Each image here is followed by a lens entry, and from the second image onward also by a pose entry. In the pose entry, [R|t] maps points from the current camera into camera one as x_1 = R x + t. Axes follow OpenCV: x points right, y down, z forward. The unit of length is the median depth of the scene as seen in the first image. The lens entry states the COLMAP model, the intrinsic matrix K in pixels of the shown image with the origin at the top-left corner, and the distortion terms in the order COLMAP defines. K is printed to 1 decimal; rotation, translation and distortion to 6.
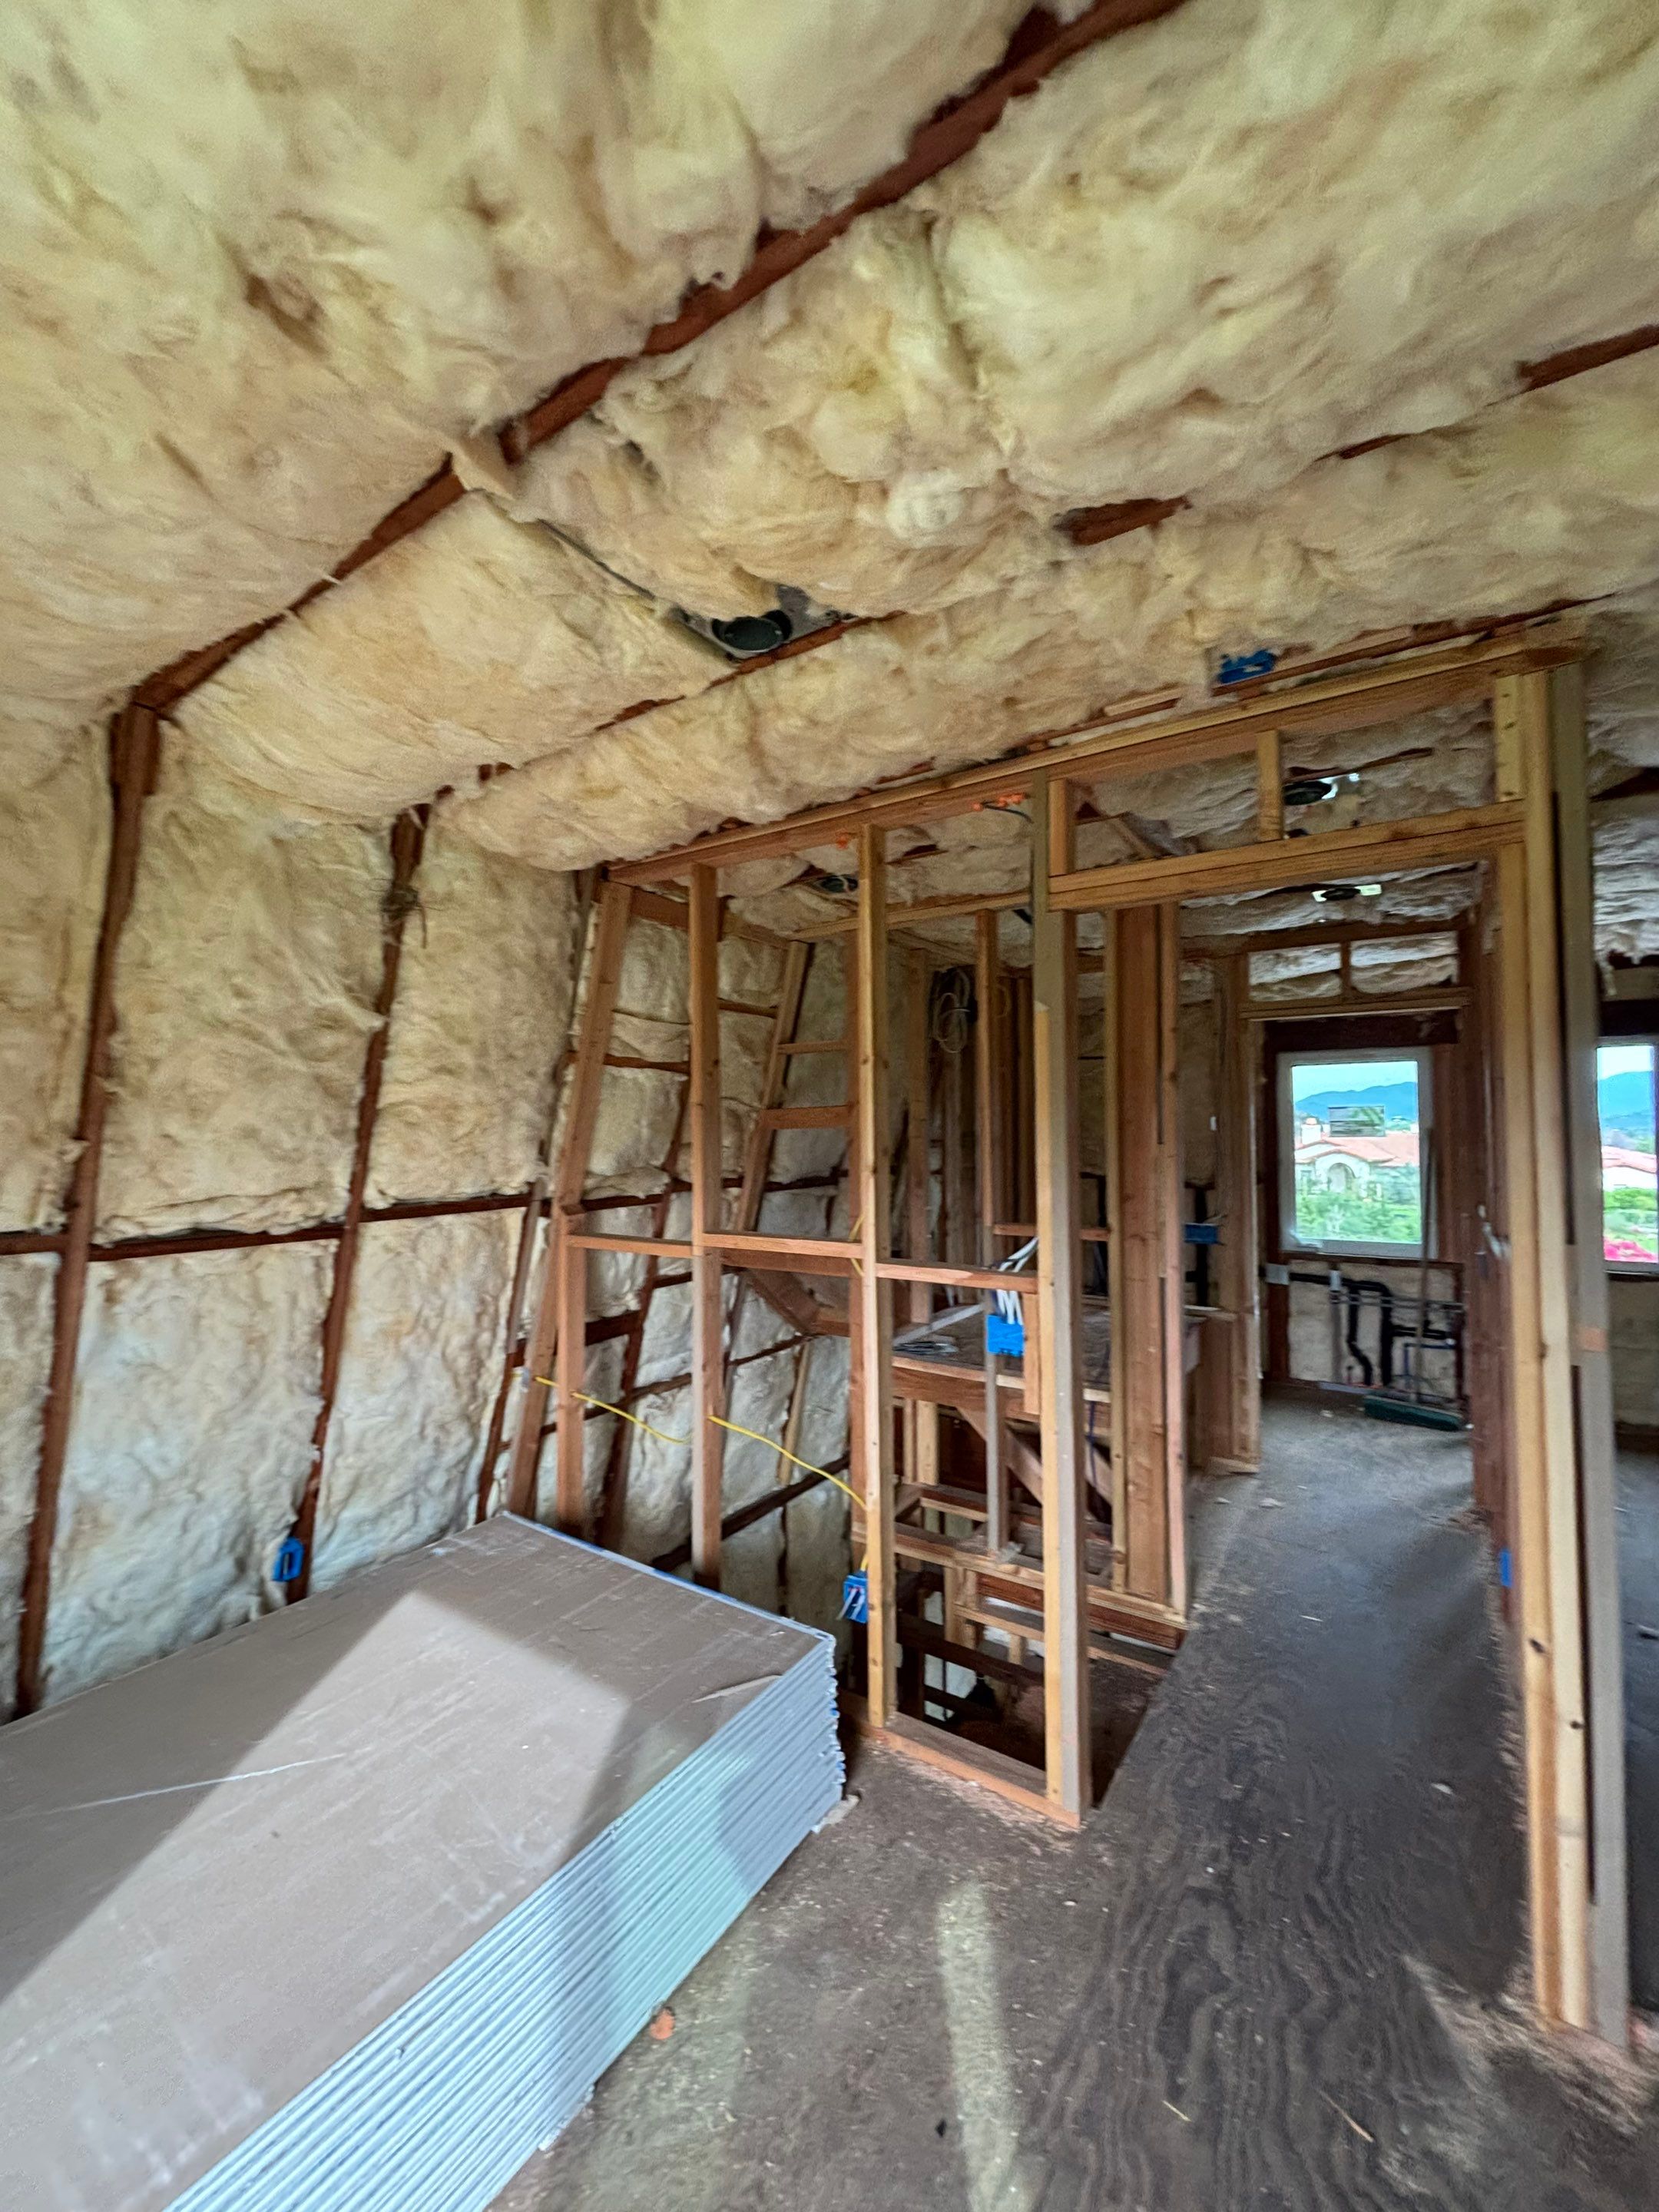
lens RADIAL K [[890.8, 0, 829.5], [0, 890.8, 1106.0], [0, 0, 1]] dist [-0.002445, 0.000672]
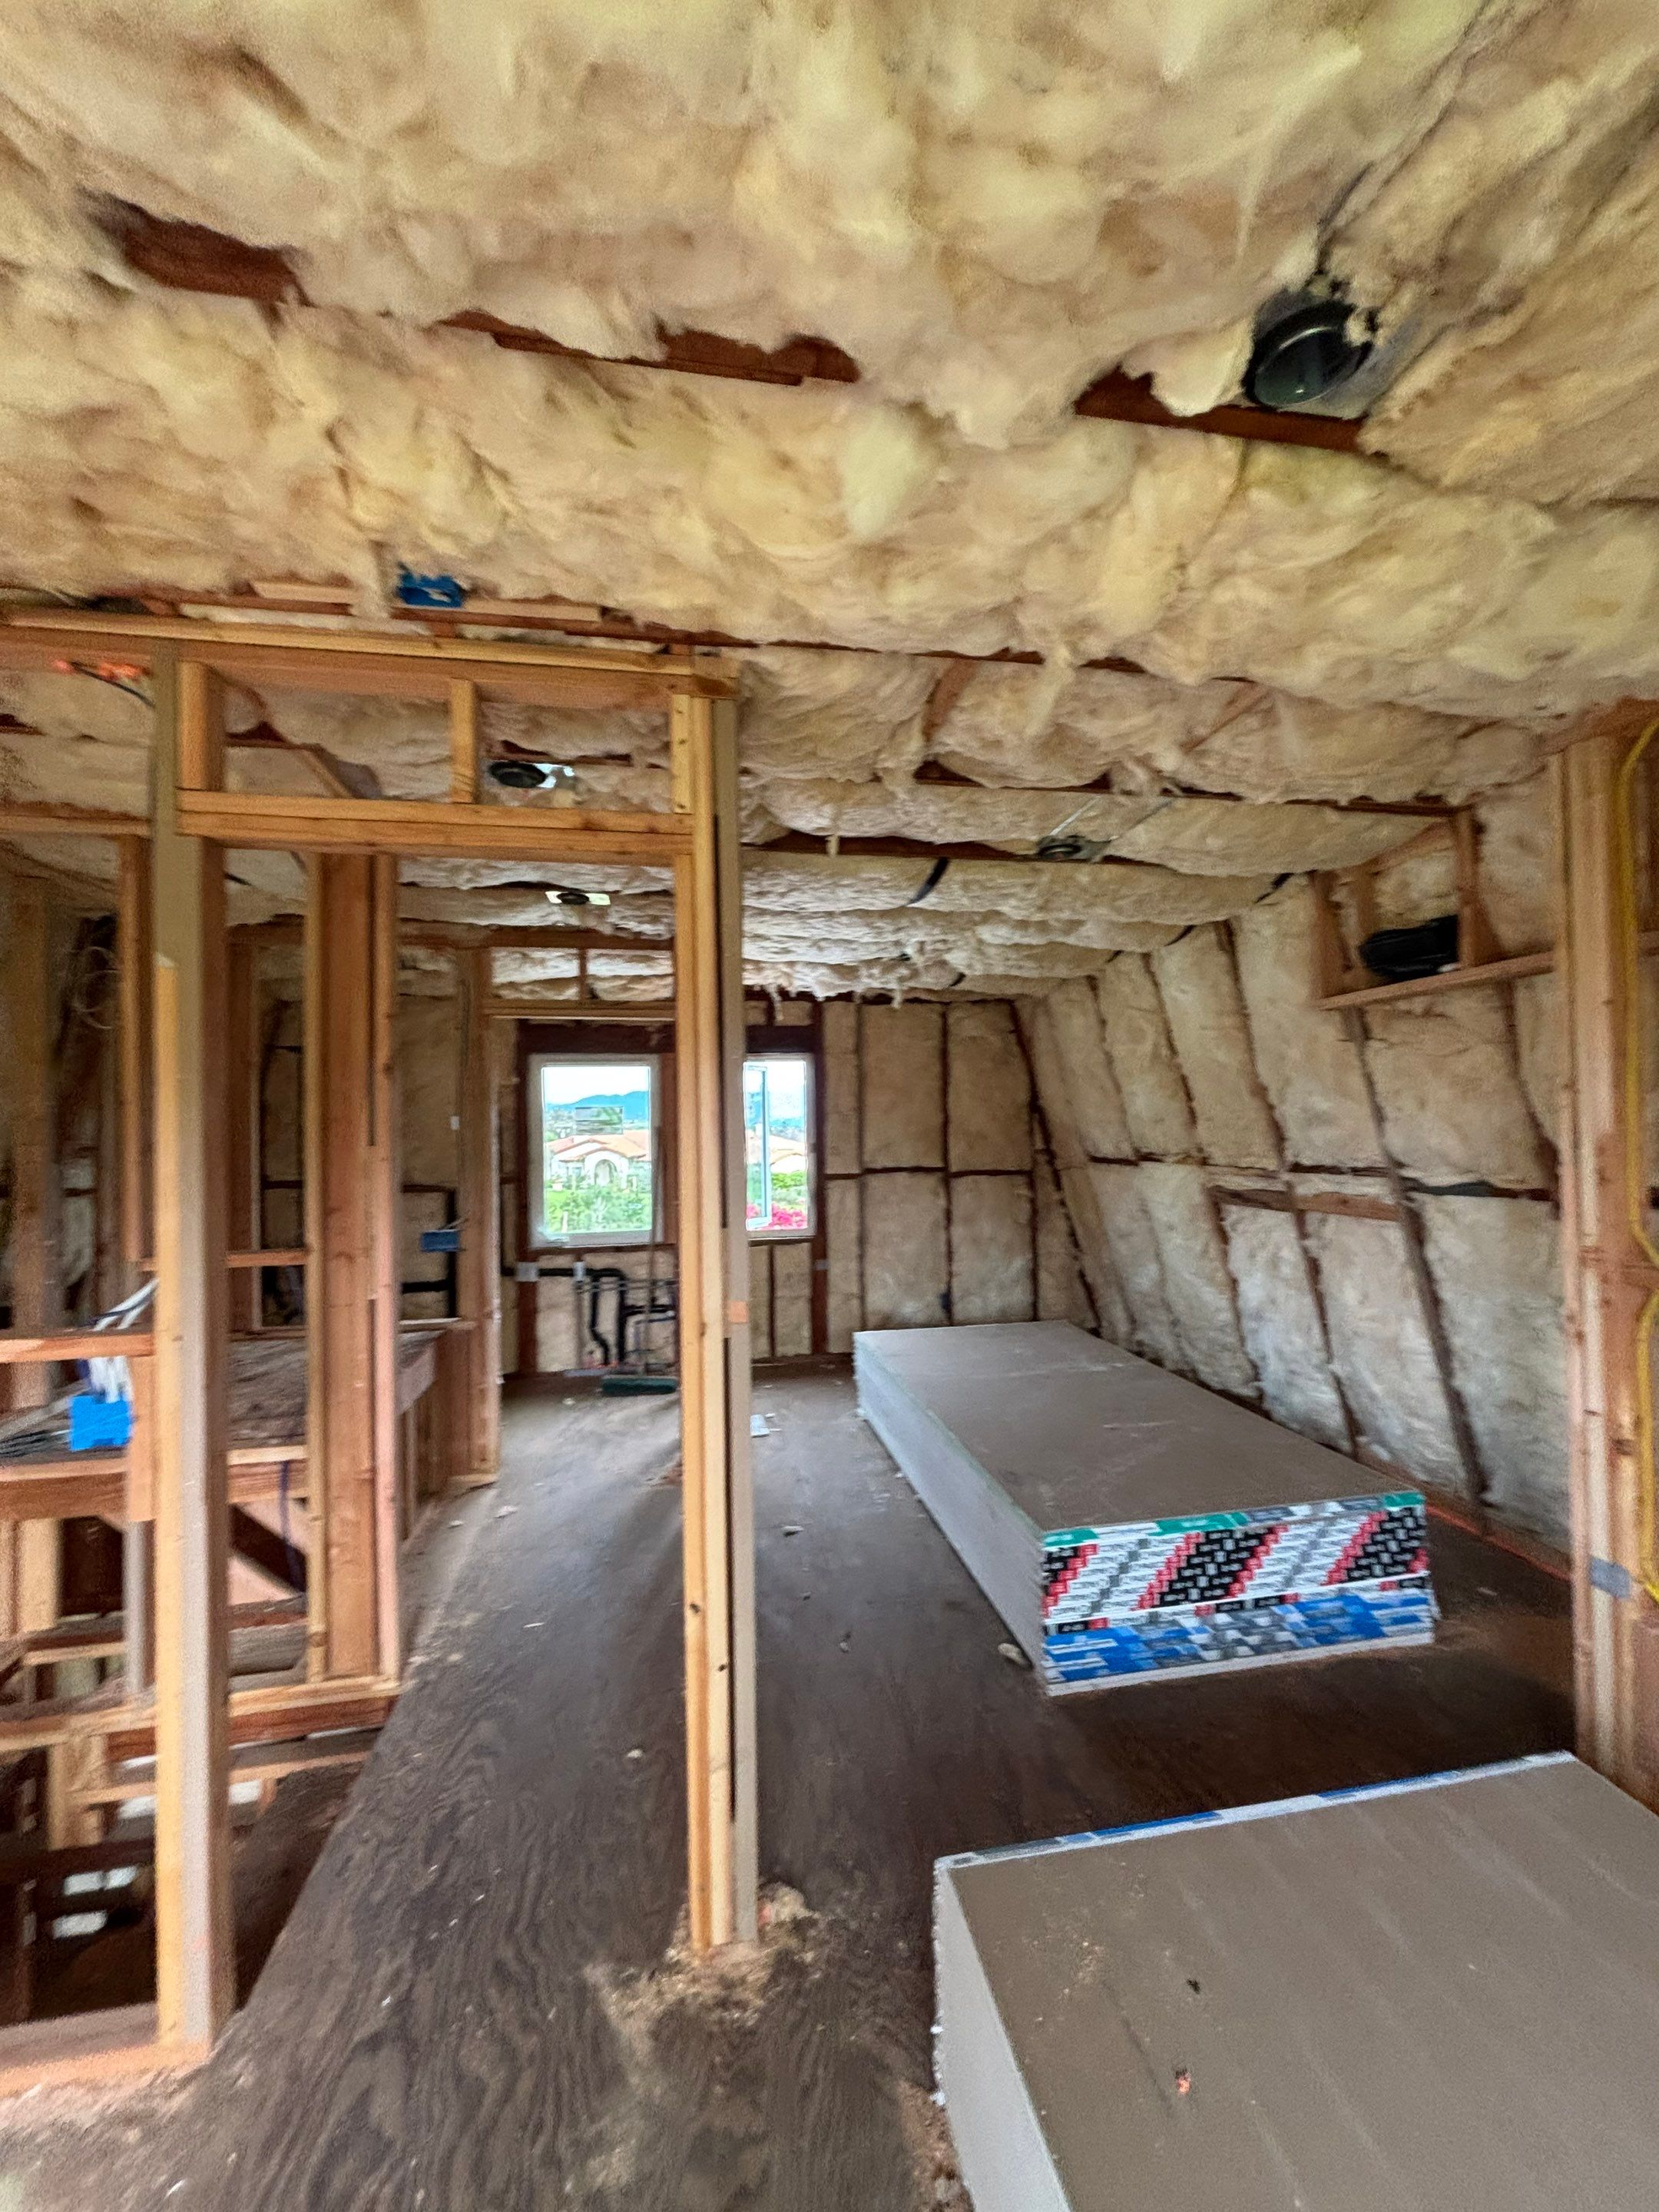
lens RADIAL K [[883.1, 0, 829.5], [0, 883.1, 1106.0], [0, 0, 1]] dist [0.000234, -0.000241]
pose [[0.721576, 0.009530, 0.692269, 0.093538], [-0.008574, 0.999952, -0.004829, 0.003739], [-0.692282, -0.002451, 0.721623, 0.067375]]
